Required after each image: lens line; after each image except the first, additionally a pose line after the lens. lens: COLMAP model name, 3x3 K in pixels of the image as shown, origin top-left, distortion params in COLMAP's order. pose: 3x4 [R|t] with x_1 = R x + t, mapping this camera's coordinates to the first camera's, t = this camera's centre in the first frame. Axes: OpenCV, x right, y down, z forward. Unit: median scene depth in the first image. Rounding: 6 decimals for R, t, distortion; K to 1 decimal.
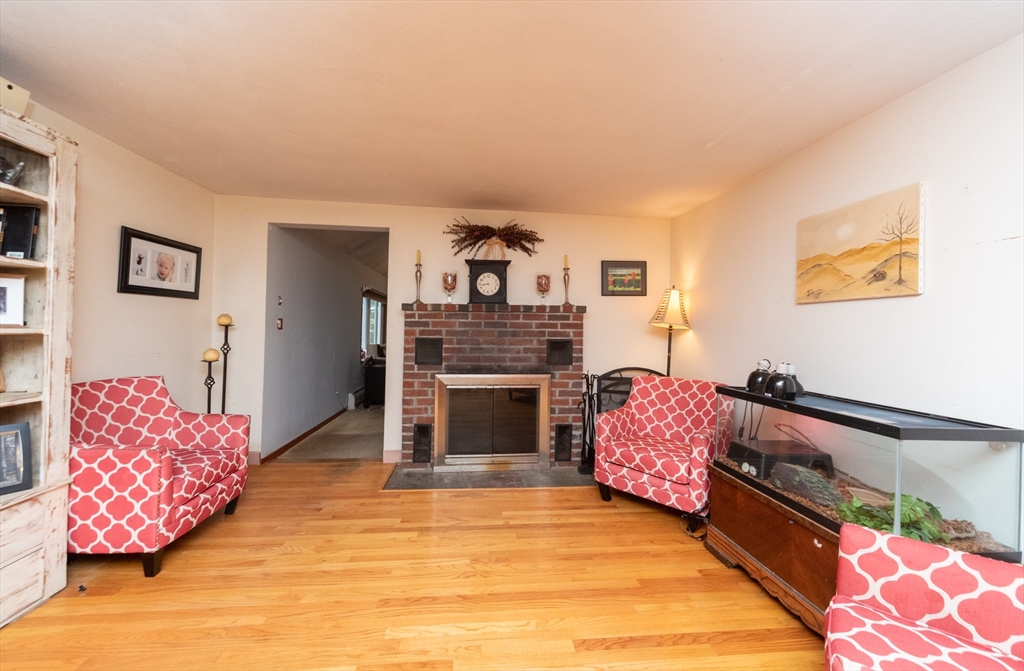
lens RADIAL K [[410.3, 0, 510.1], [0, 410.3, 325.1], [0, 0, 1]] dist [0.000427, -0.000094]
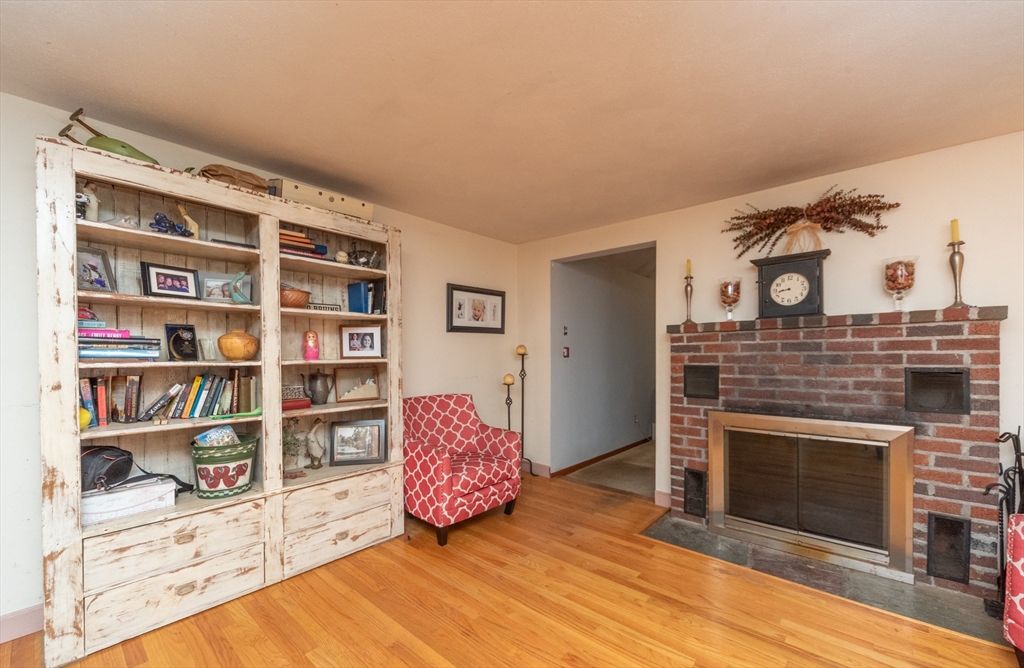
lens RADIAL K [[412.9, 0, 510.9], [0, 412.9, 360.5], [0, 0, 1]] dist [-0.000686, -0.000496]
pose [[0.668728, -0.007254, -0.743471, 0.159525], [0.021729, 0.999716, 0.009790, 0.005316], [0.743189, -0.022701, 0.668696, 0.172810]]
